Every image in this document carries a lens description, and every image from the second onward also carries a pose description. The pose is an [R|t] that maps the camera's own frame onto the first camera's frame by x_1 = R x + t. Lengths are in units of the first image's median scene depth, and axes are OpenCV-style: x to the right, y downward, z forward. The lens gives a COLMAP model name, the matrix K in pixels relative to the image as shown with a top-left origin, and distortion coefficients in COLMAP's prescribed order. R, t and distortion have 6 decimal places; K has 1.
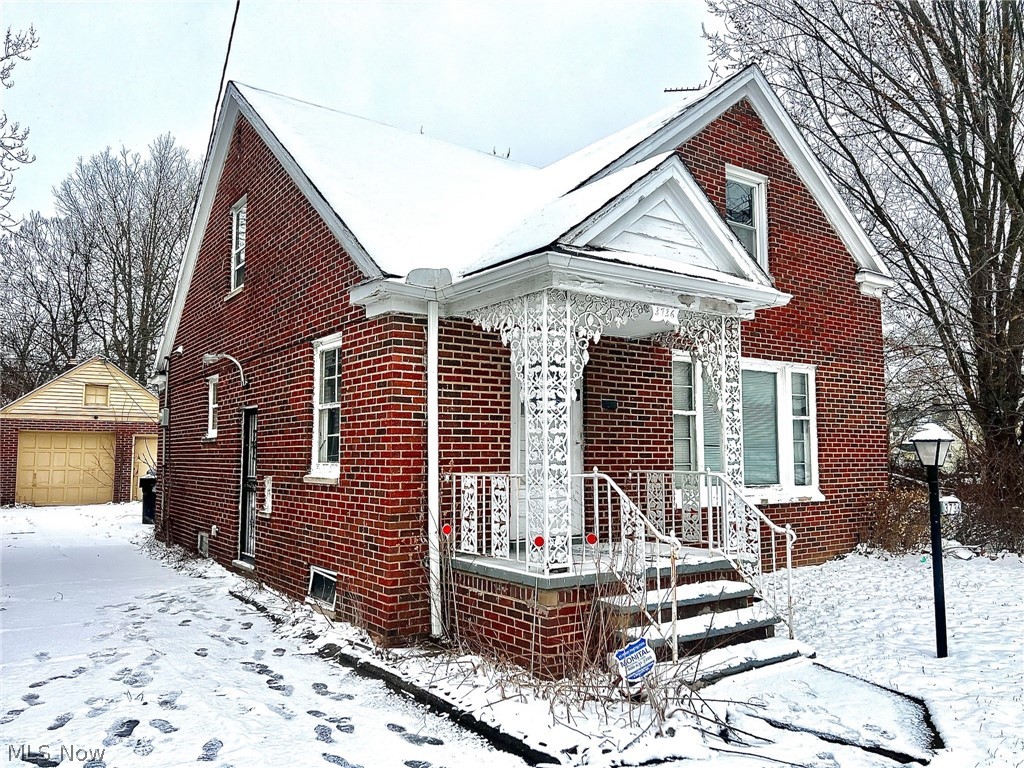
lens RADIAL K [[772.4, 0, 510.7], [0, 772.4, 387.0], [0, 0, 1]] dist [0.032683, -0.011780]
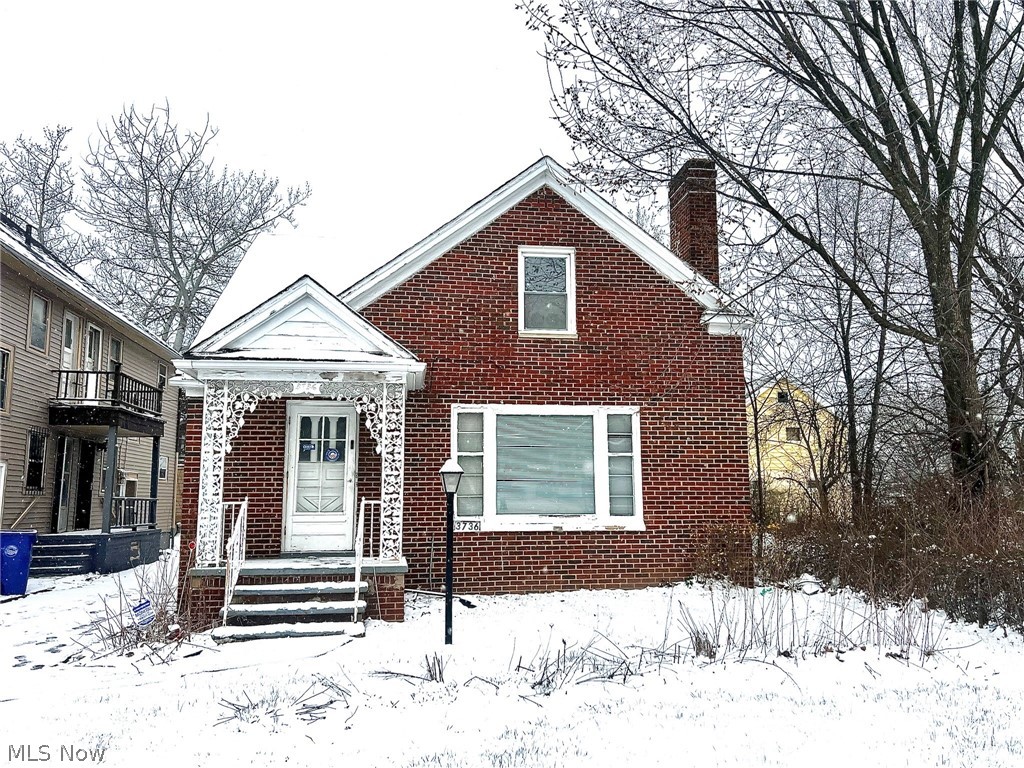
lens RADIAL K [[772.4, 0, 516.7], [0, 772.4, 383.5], [0, 0, 1]] dist [0.032683, -0.011780]
pose [[0.897213, -0.072266, -0.435645, 1.057364], [0.045850, 0.996432, -0.070861, 0.014536], [0.439211, 0.043603, 0.897325, -0.090931]]
